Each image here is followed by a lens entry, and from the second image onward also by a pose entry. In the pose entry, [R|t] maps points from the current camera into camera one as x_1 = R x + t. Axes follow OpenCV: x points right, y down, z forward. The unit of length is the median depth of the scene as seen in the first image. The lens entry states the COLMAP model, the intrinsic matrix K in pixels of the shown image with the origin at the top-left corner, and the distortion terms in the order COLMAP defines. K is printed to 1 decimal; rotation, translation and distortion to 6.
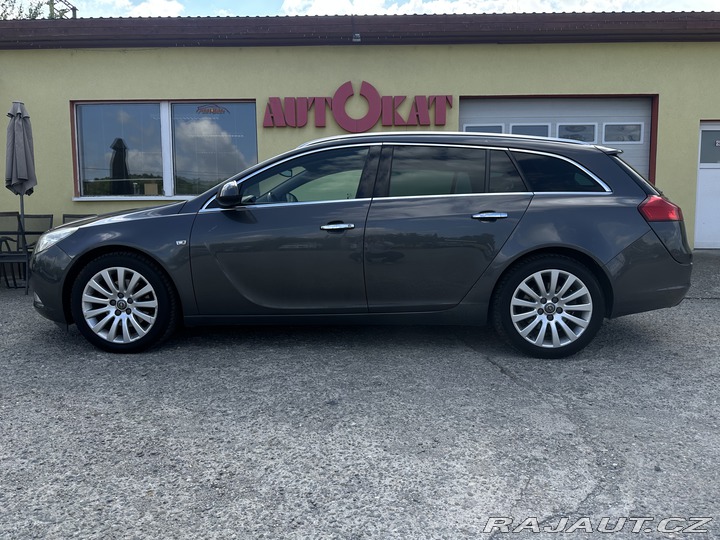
lens RADIAL K [[505.6, 0, 360.0], [0, 505.6, 270.0], [0, 0, 1]] dist [0.049184, -0.066898]
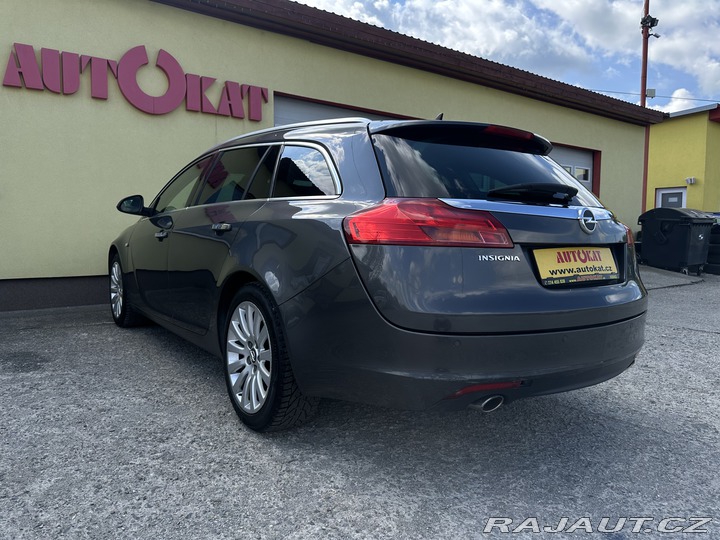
lens RADIAL K [[505.6, 0, 365.5], [0, 505.6, 268.9], [0, 0, 1]] dist [0.049462, -0.066860]
pose [[0.811504, -0.029073, 0.583624, -0.200892], [0.040686, 0.999149, -0.006800, -0.022386], [-0.582929, 0.029264, 0.811996, 0.205224]]
